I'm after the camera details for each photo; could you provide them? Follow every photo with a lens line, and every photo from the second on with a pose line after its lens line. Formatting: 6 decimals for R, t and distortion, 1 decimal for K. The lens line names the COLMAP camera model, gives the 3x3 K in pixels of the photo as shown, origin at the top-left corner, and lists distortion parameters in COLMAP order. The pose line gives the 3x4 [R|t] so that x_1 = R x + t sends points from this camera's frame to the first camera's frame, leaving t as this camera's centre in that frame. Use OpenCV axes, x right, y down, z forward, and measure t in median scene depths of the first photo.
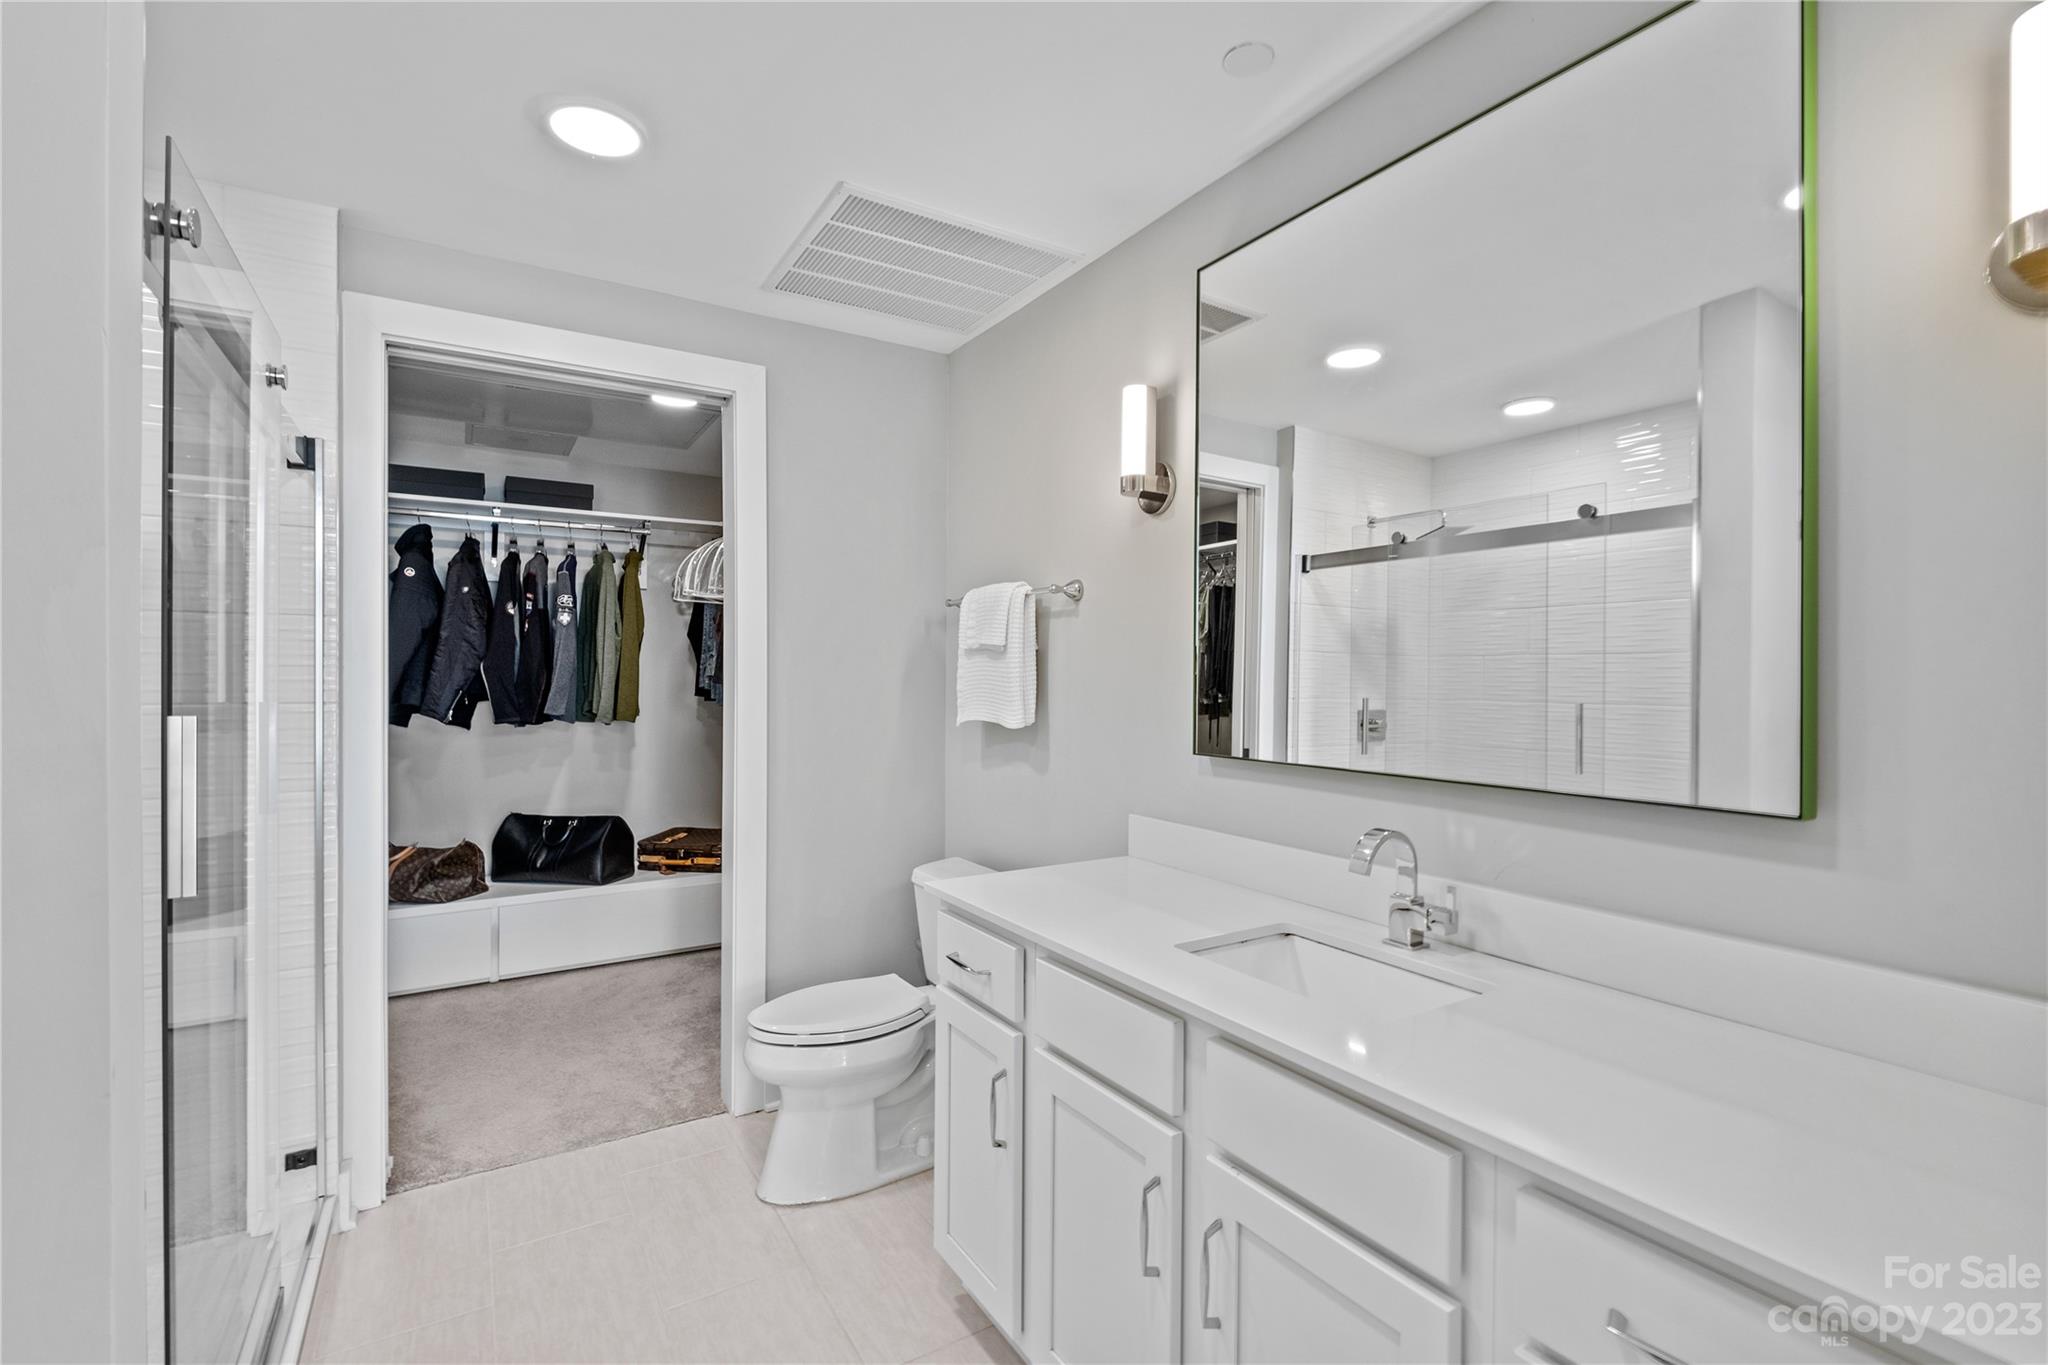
lens RADIAL K [[891.2, 0, 1030.1], [0, 891.2, 683.6], [0, 0, 1]] dist [0.001286, -0.000347]
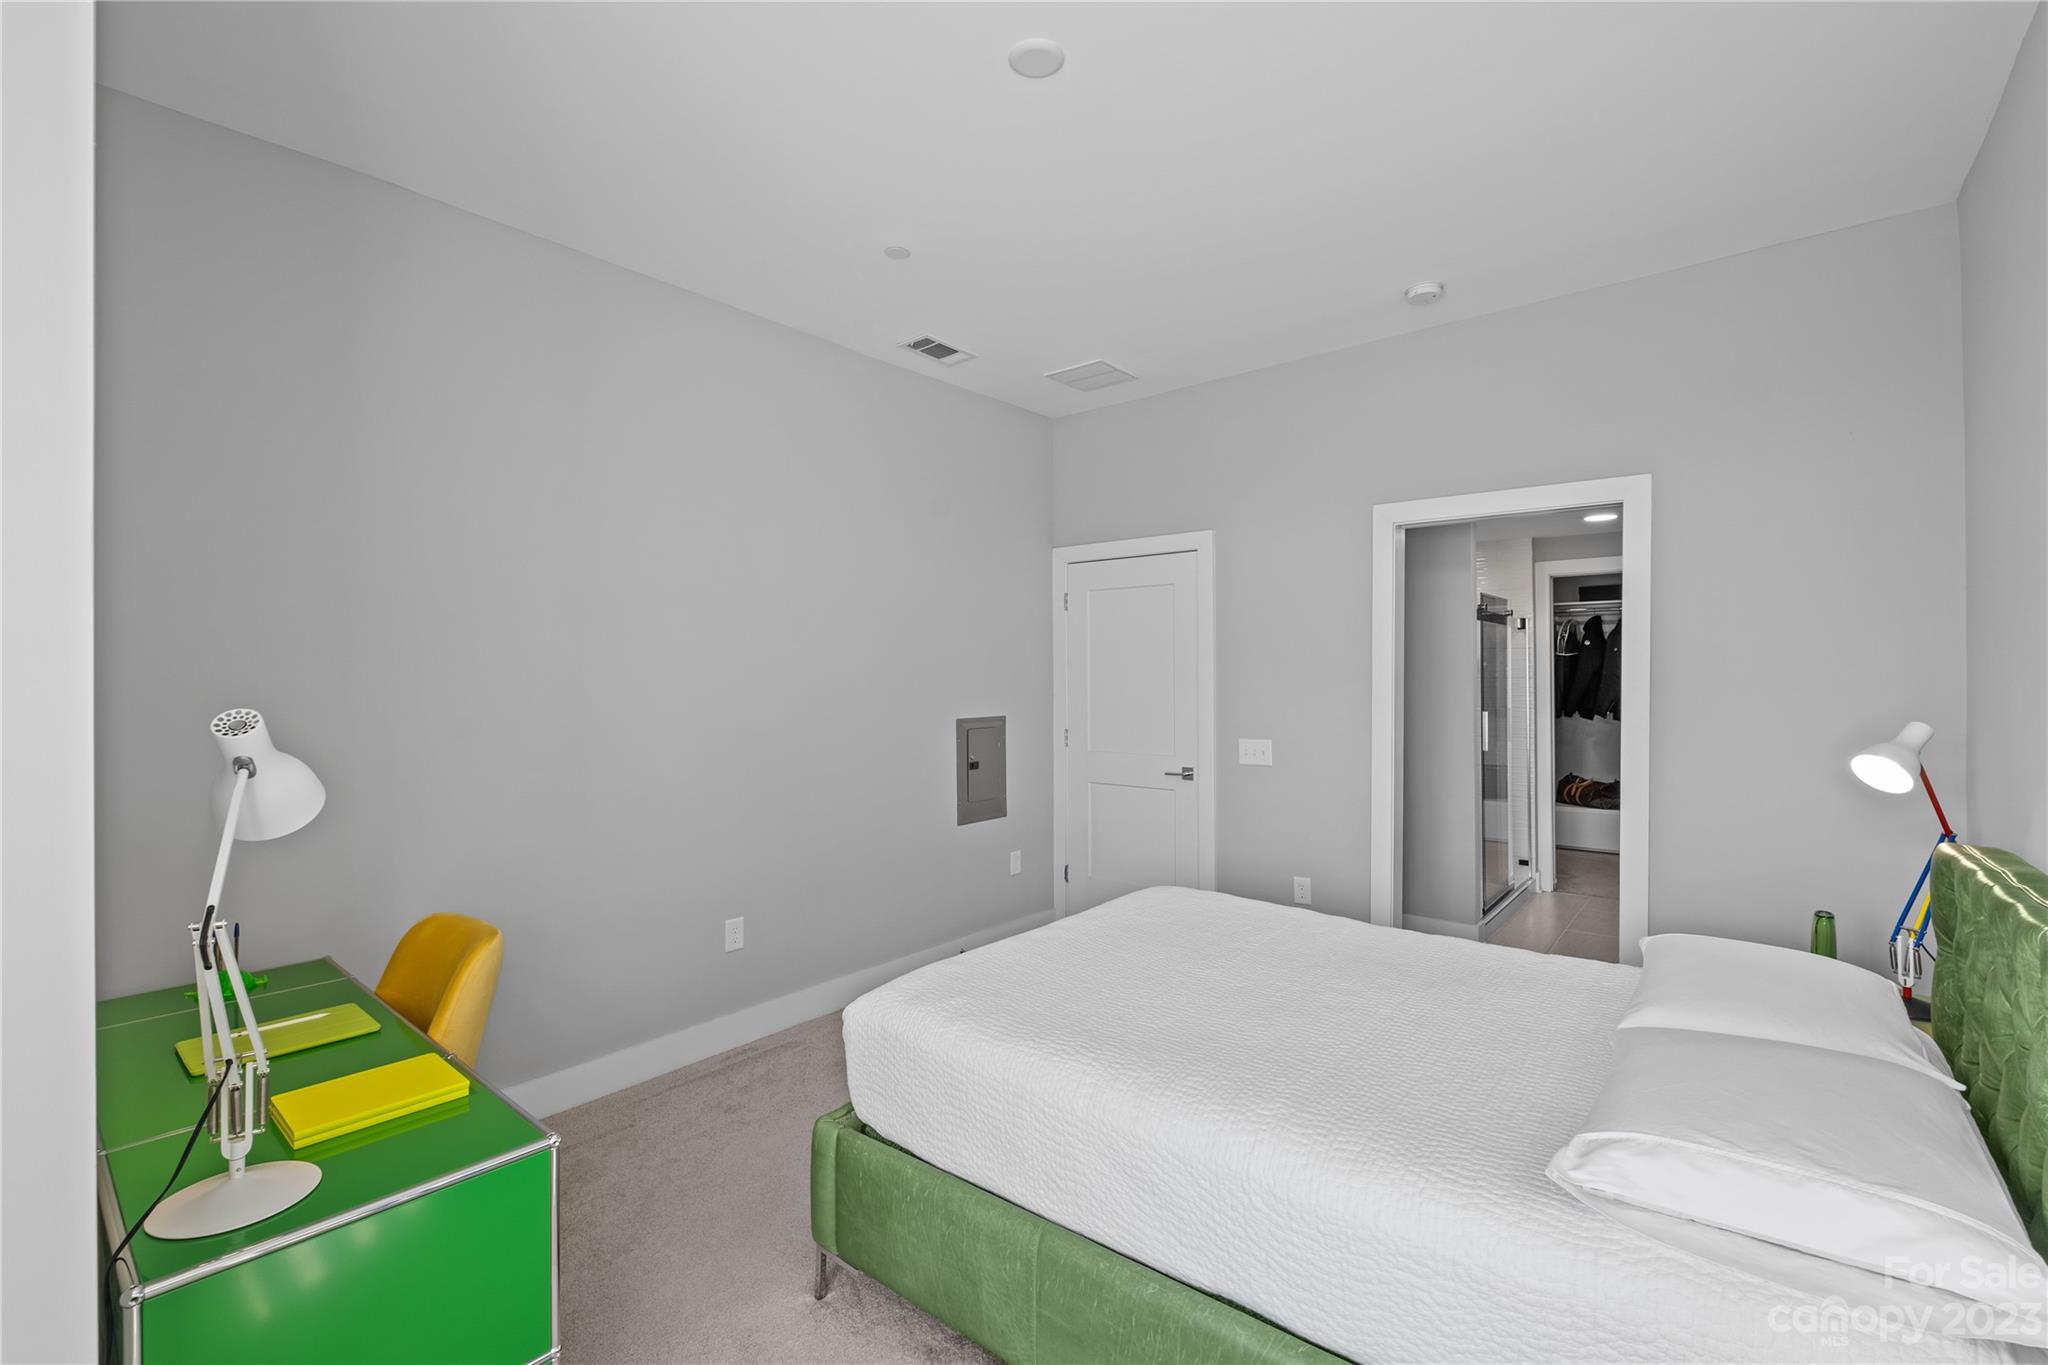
lens RADIAL K [[891.2, 0, 1030.1], [0, 891.2, 683.6], [0, 0, 1]] dist [0.001286, -0.000347]
pose [[0.307623, -0.003557, -0.951502, 1.458484], [0.003670, 0.999990, -0.002552, -0.054328], [0.951501, -0.002707, 0.307633, -1.429112]]
